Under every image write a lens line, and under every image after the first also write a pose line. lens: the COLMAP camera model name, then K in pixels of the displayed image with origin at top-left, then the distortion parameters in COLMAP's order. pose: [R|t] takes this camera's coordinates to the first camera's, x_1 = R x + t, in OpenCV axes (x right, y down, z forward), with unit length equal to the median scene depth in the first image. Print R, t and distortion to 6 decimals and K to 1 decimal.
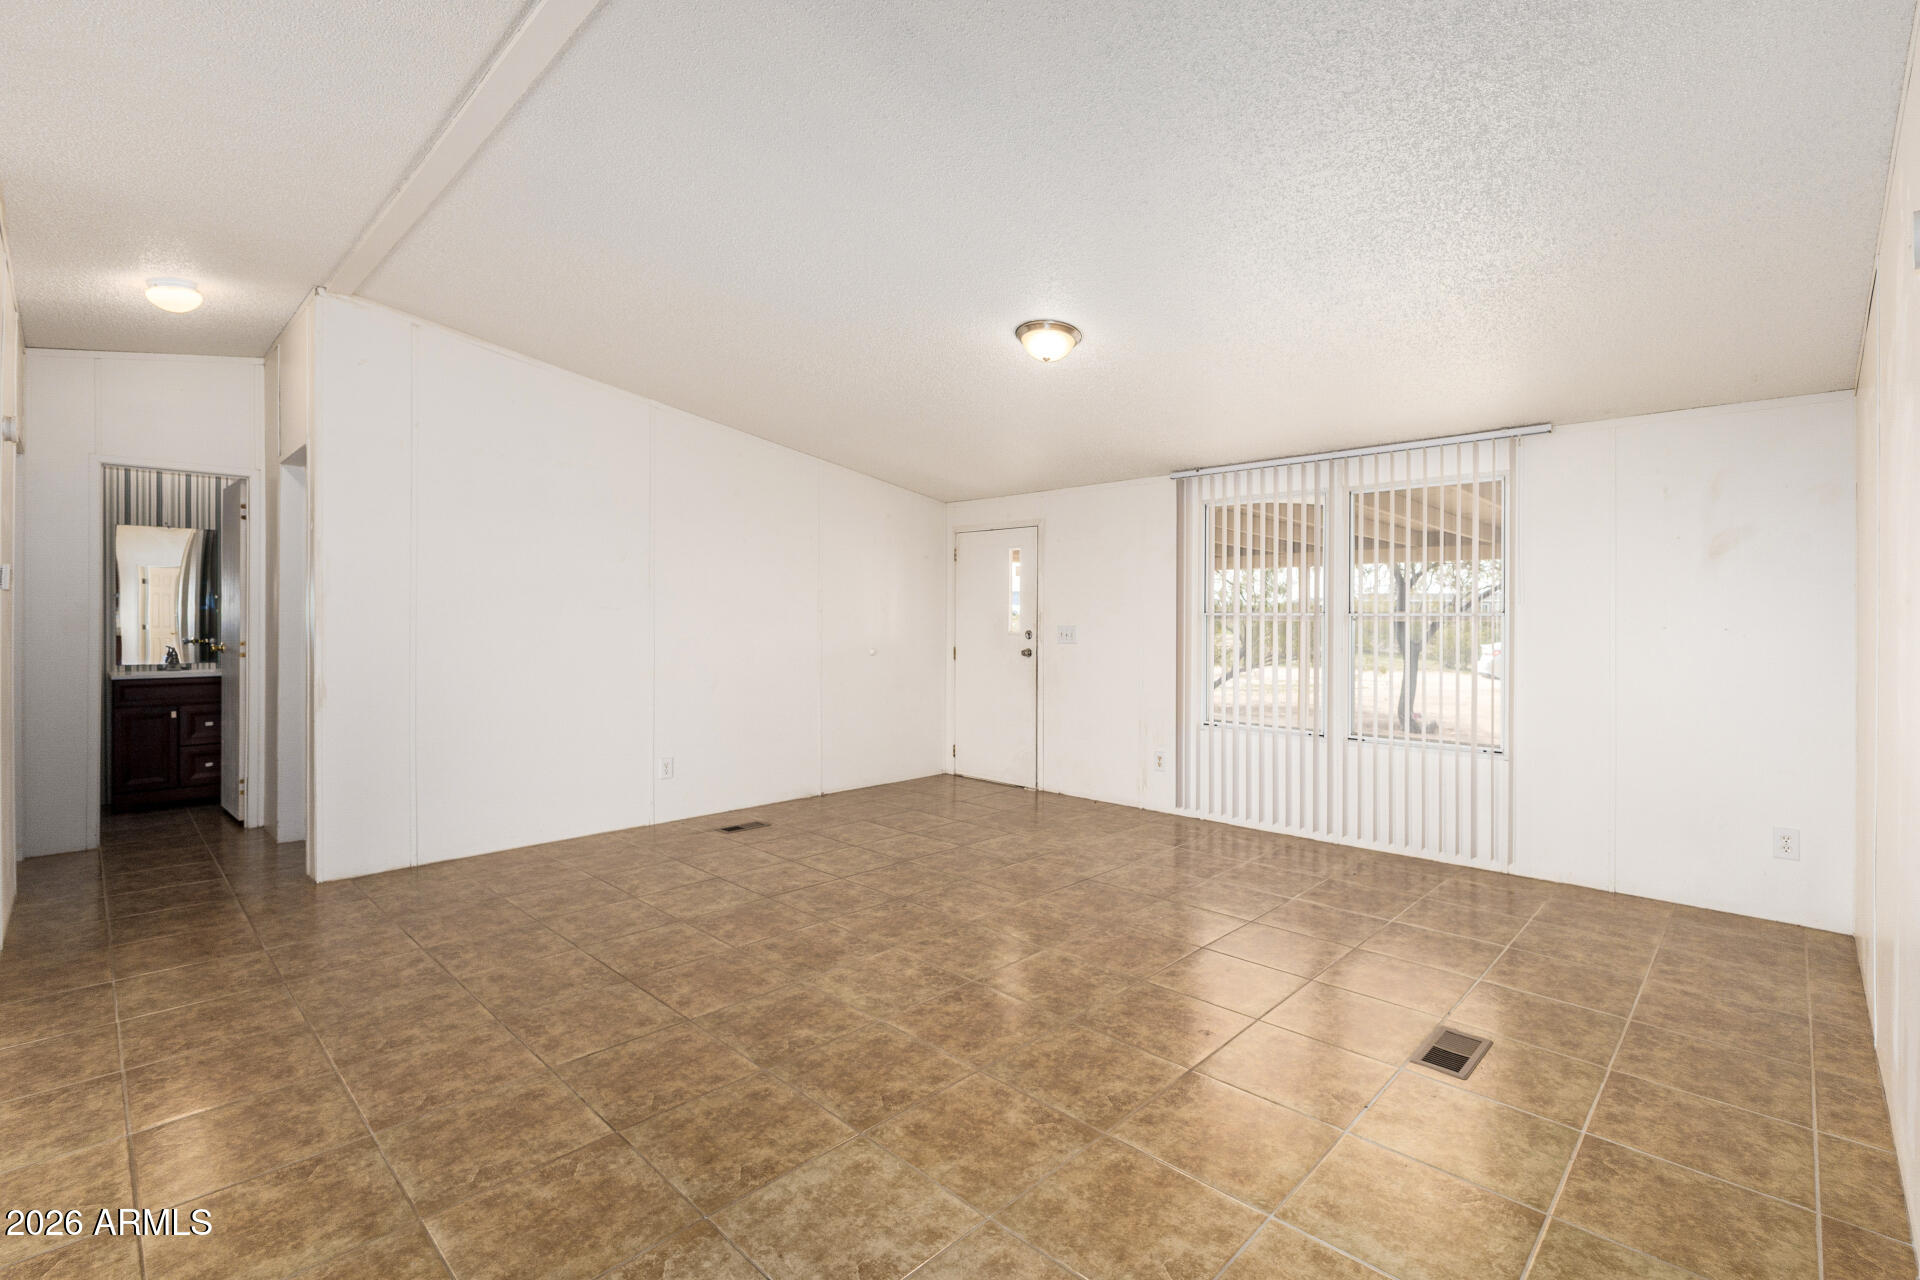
lens RADIAL K [[865.9, 0, 969.8], [0, 865.9, 635.1], [0, 0, 1]] dist [-0.013645, 0.000340]
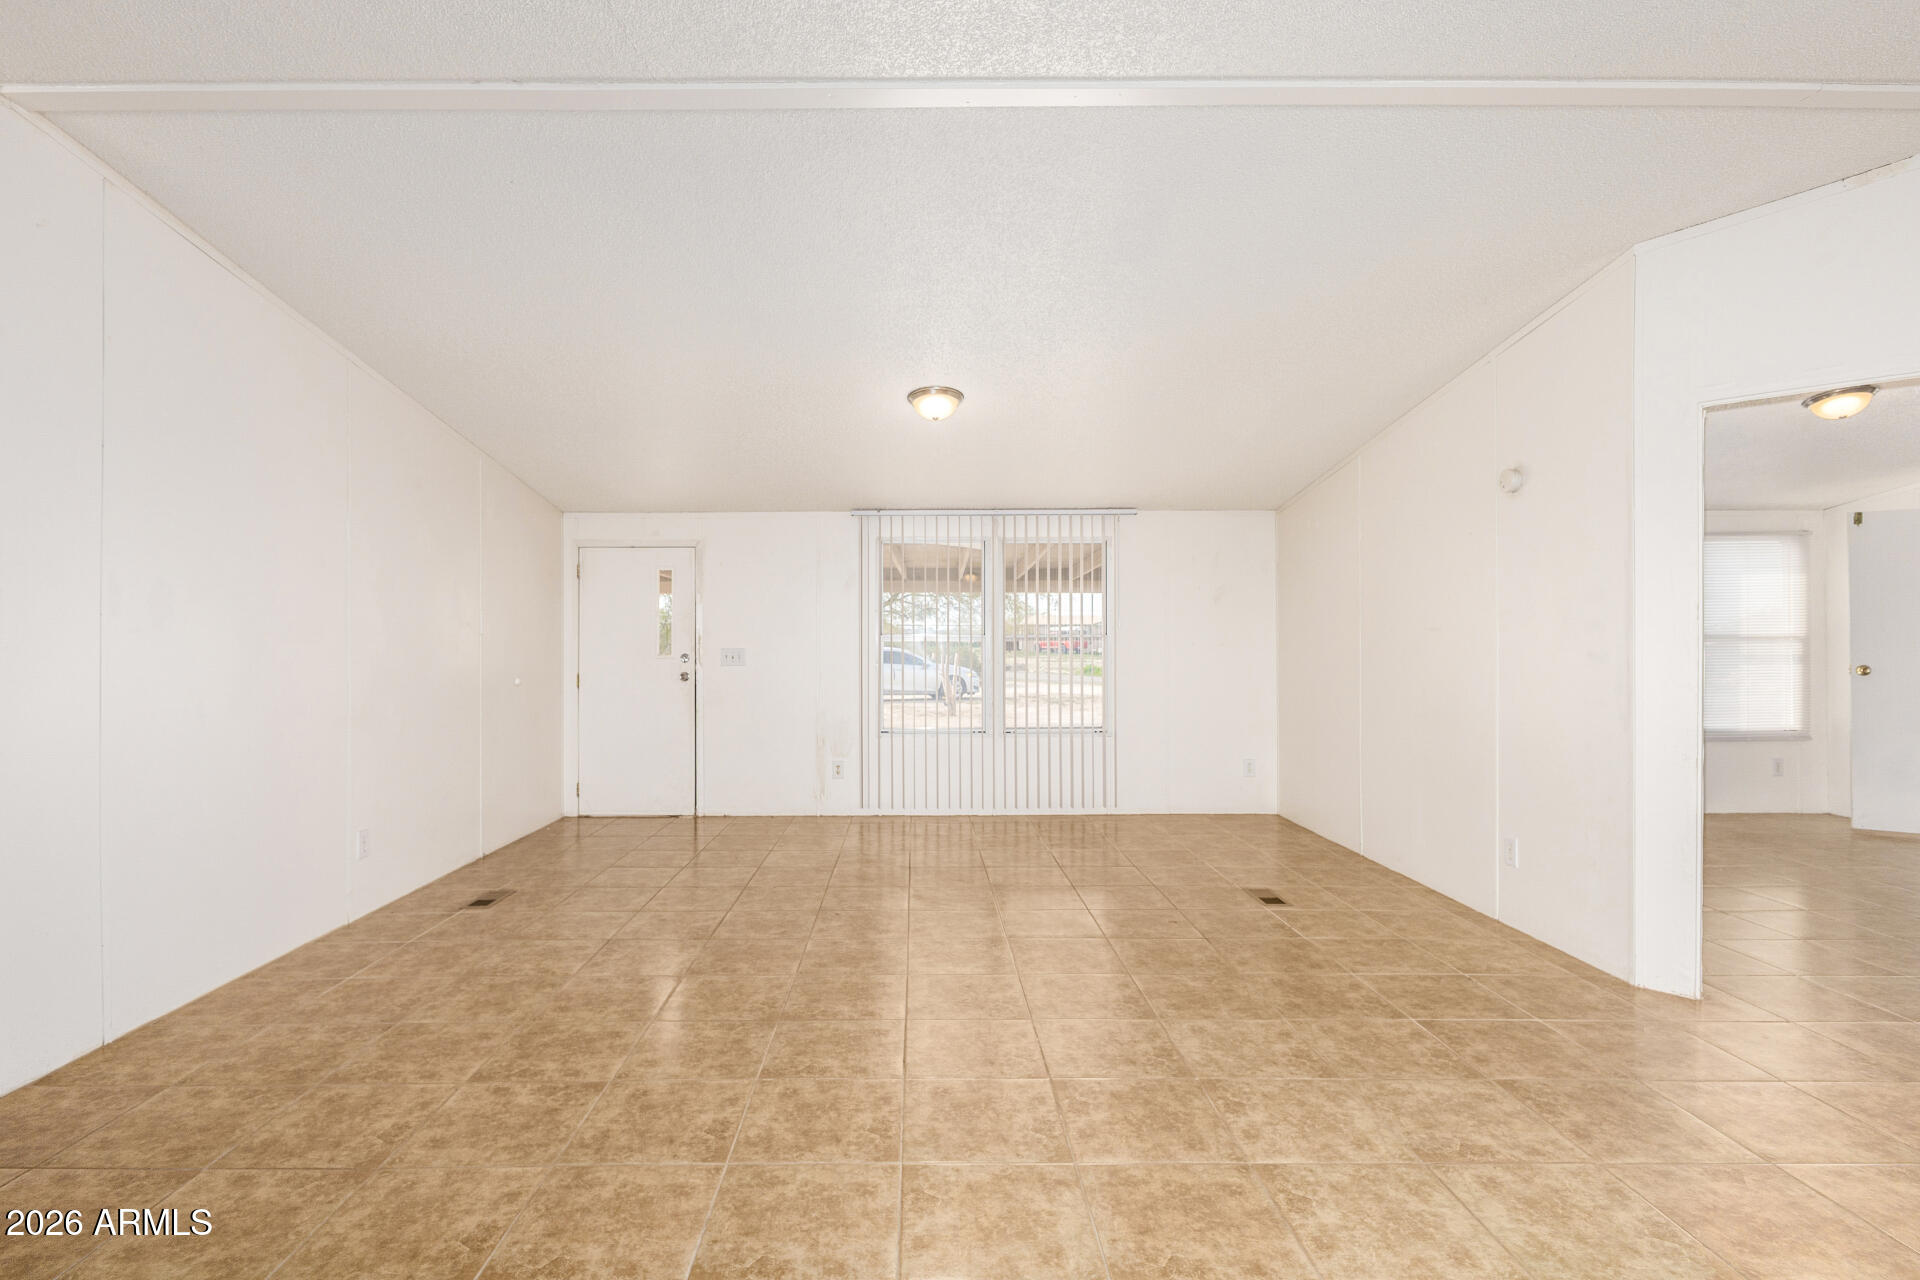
lens RADIAL K [[904.8, 0, 960.0], [0, 904.8, 640.0], [0, 0, 1]] dist [0.001415, -0.000231]
pose [[0.717147, -0.006914, 0.696887, -0.718953], [0.019980, 0.999744, -0.010642, -0.005690], [-0.696635, 0.021556, 0.717102, 0.097182]]
